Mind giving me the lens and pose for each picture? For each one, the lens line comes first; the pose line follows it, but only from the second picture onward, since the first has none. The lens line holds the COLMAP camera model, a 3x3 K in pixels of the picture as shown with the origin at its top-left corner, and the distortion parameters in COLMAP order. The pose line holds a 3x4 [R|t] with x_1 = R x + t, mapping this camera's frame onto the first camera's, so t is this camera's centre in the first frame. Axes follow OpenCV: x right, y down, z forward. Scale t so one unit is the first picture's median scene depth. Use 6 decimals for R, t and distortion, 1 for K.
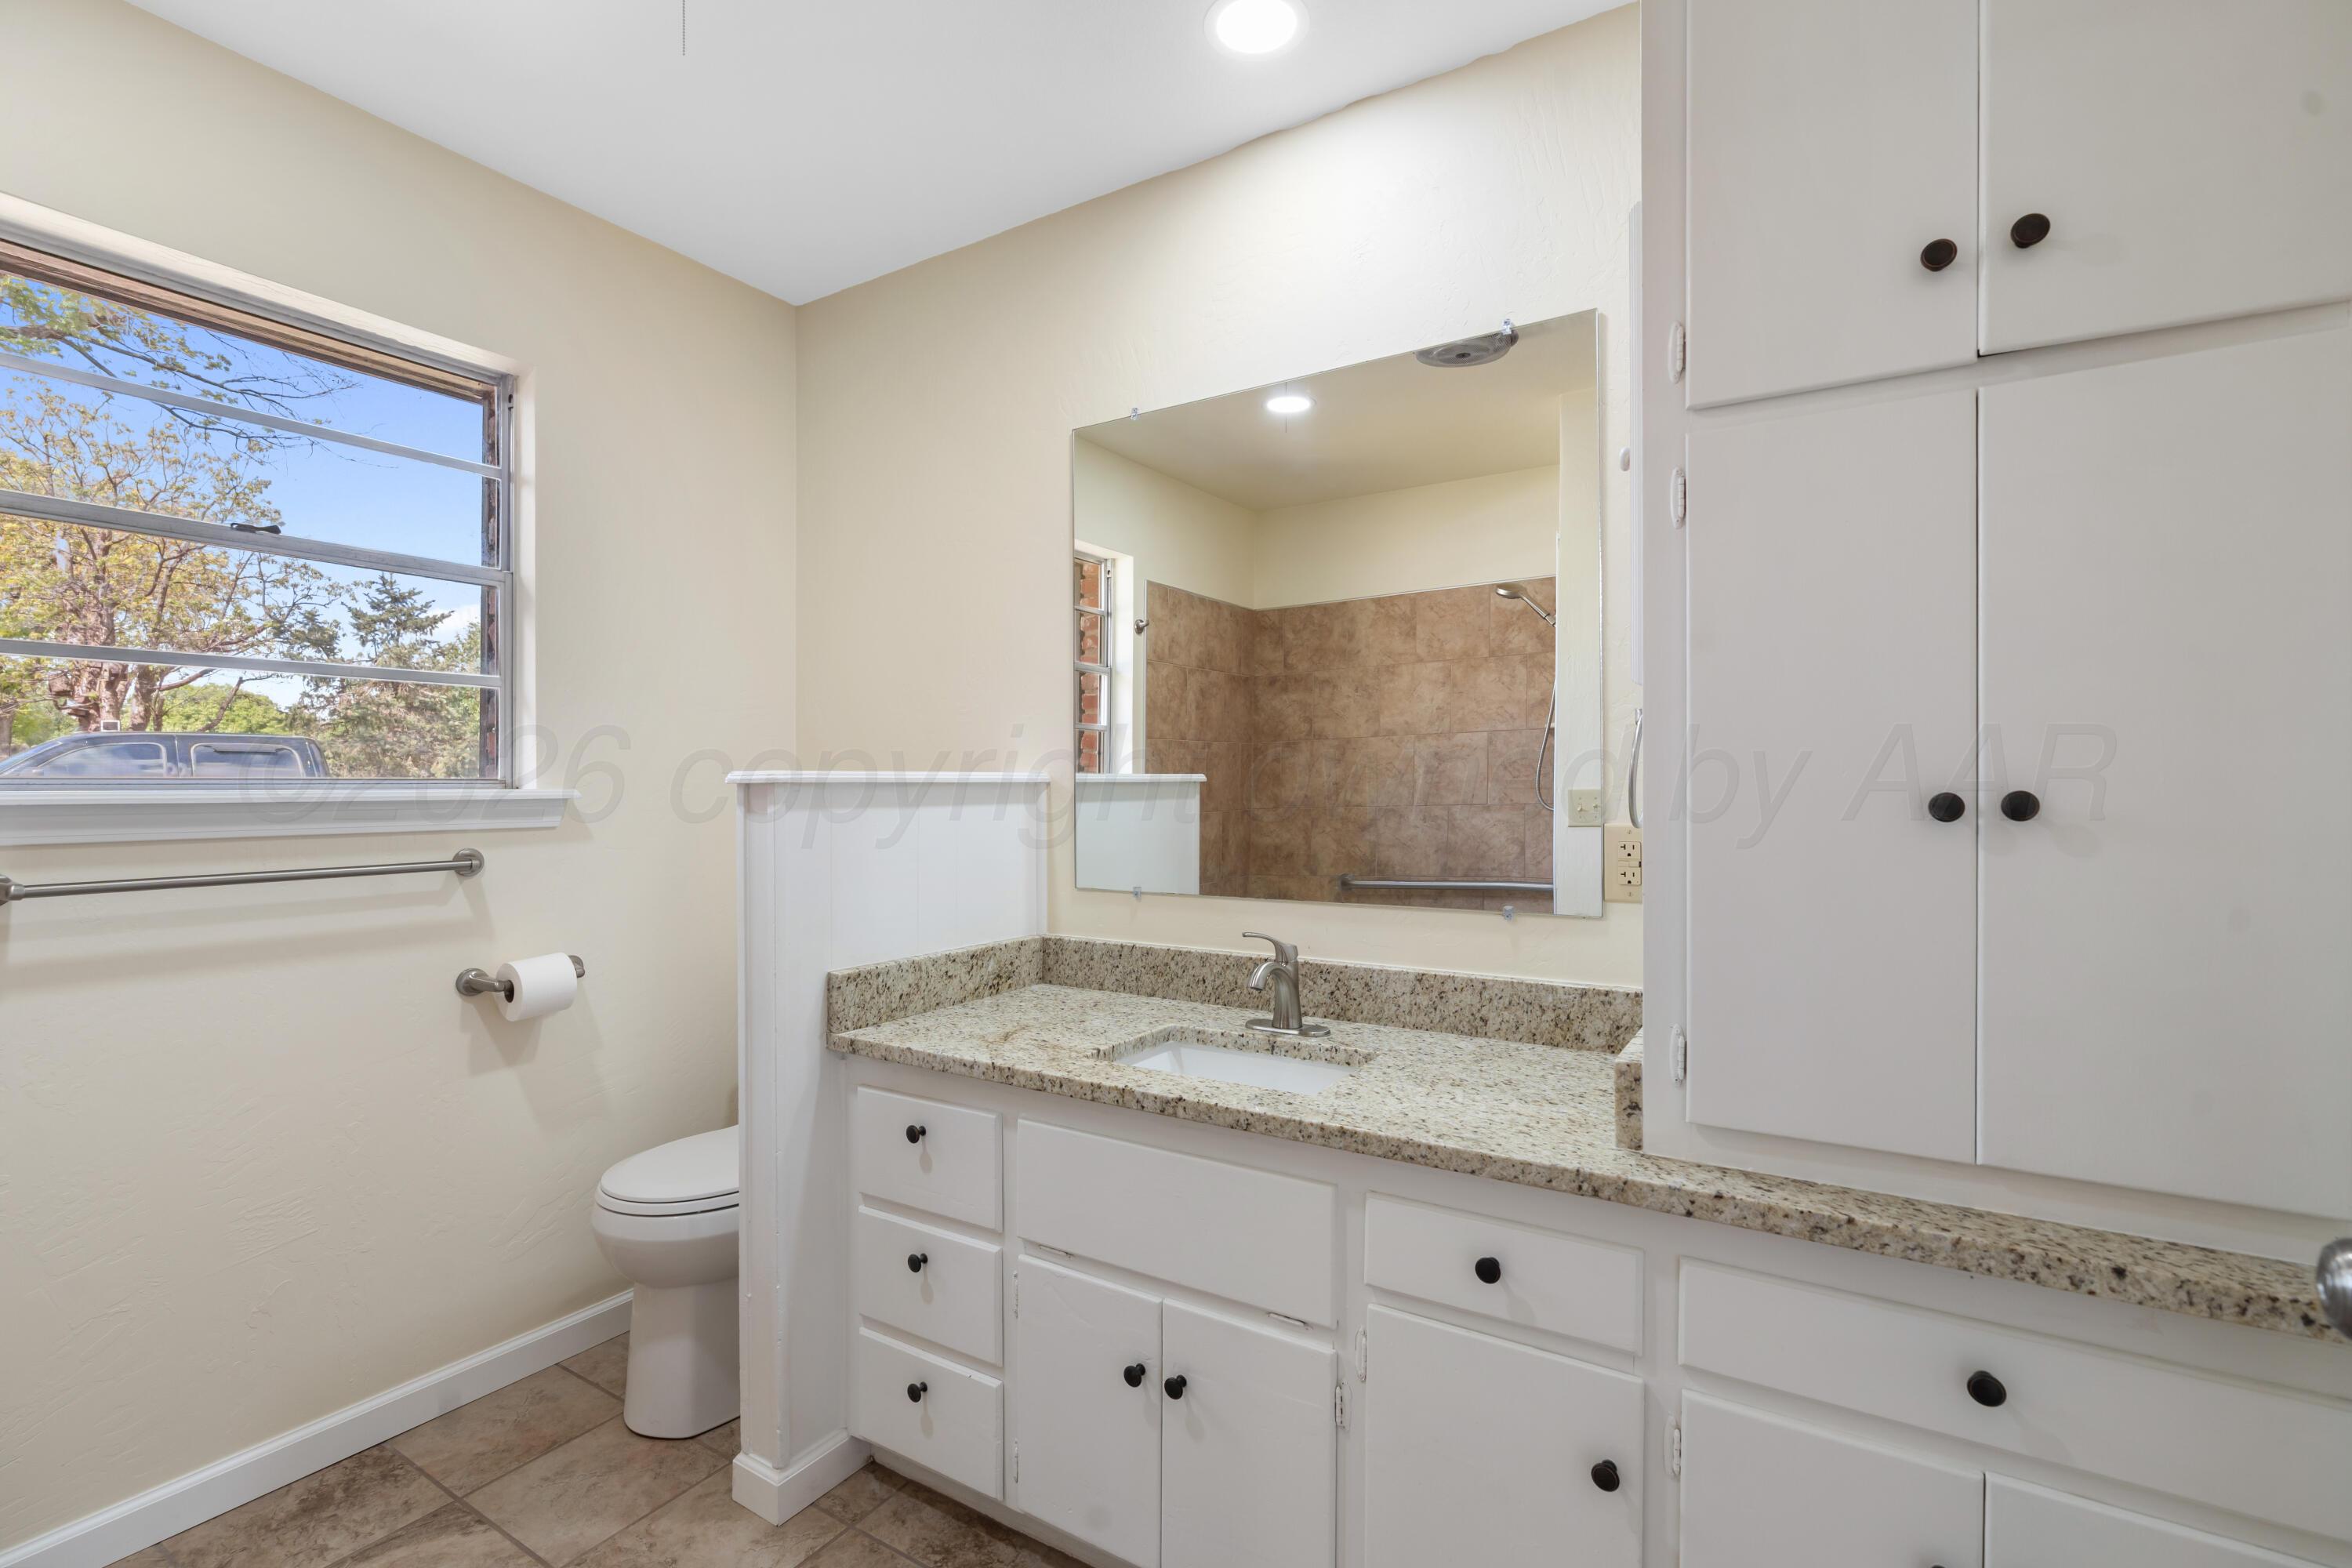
lens RADIAL K [[1054.8, 0, 1176.4], [0, 1054.8, 788.5], [0, 0, 1]] dist [-0.015034, 0.003891]
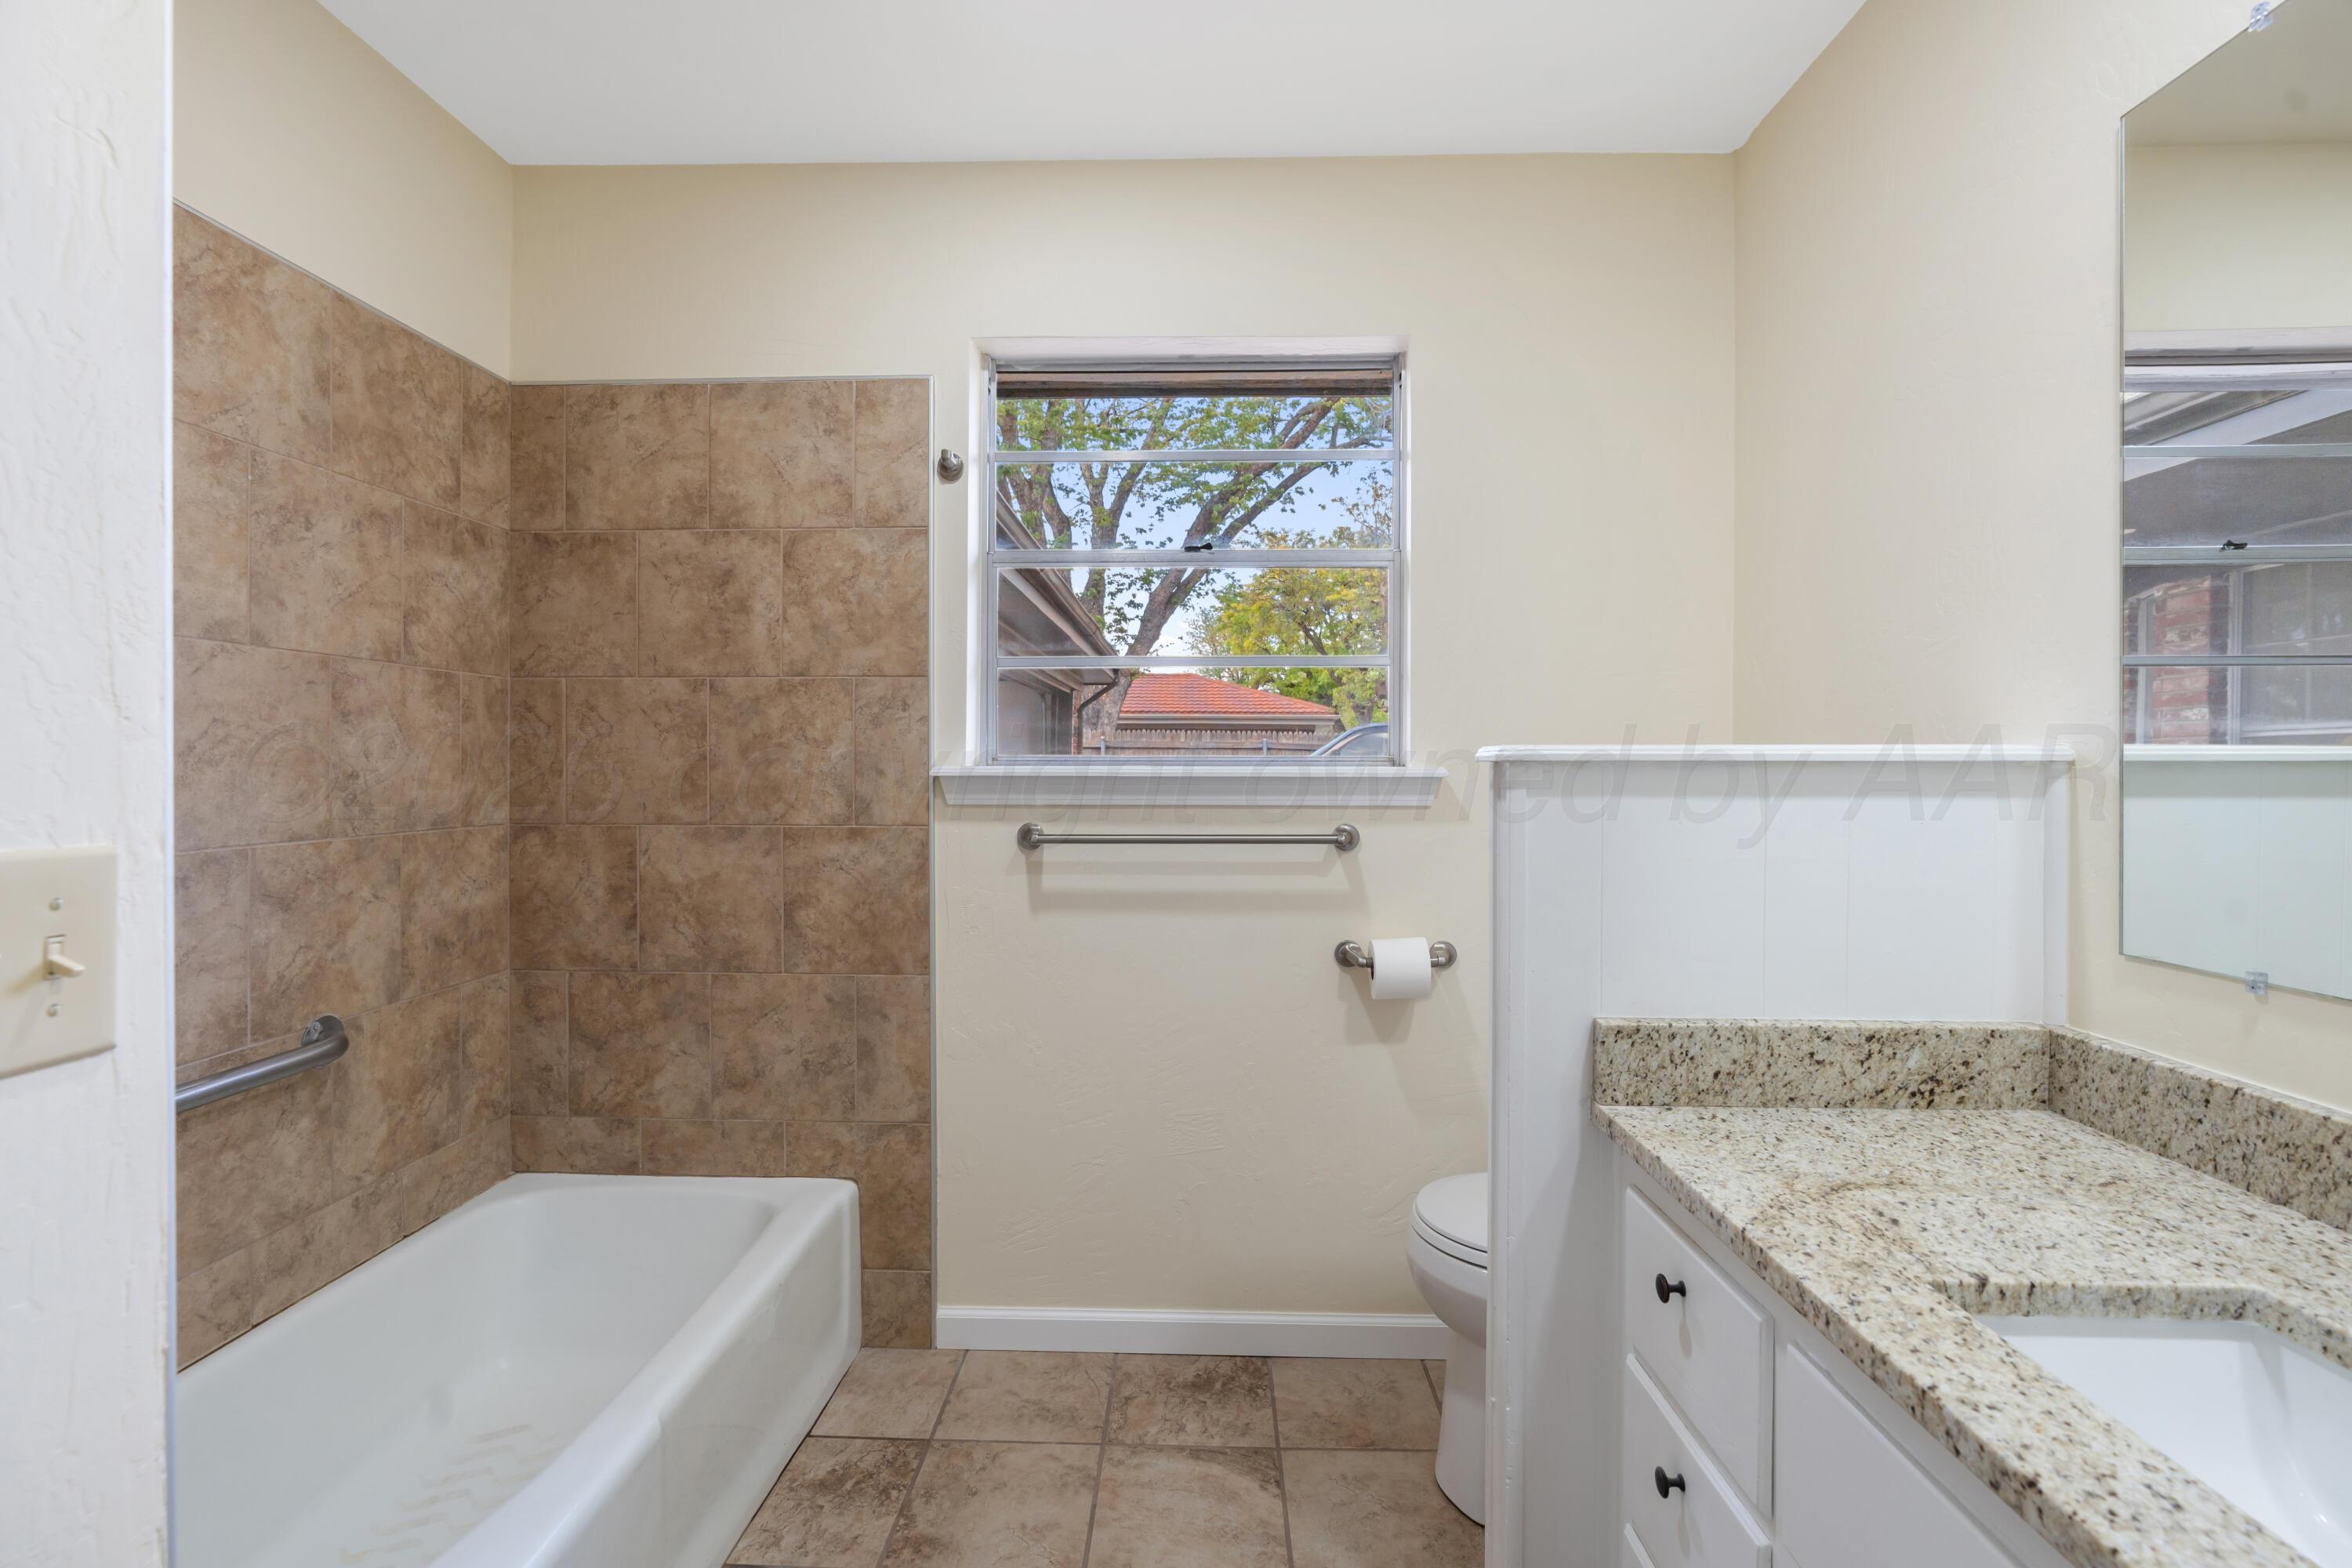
lens RADIAL K [[1054.8, 0, 1169.4], [0, 1054.8, 763.7], [0, 0, 1]] dist [-0.015034, 0.003891]
pose [[0.499133, 0.004111, -0.866516, 0.139700], [-0.006166, 0.999980, 0.001193, -0.002319], [0.866503, 0.004747, 0.499148, 0.330190]]
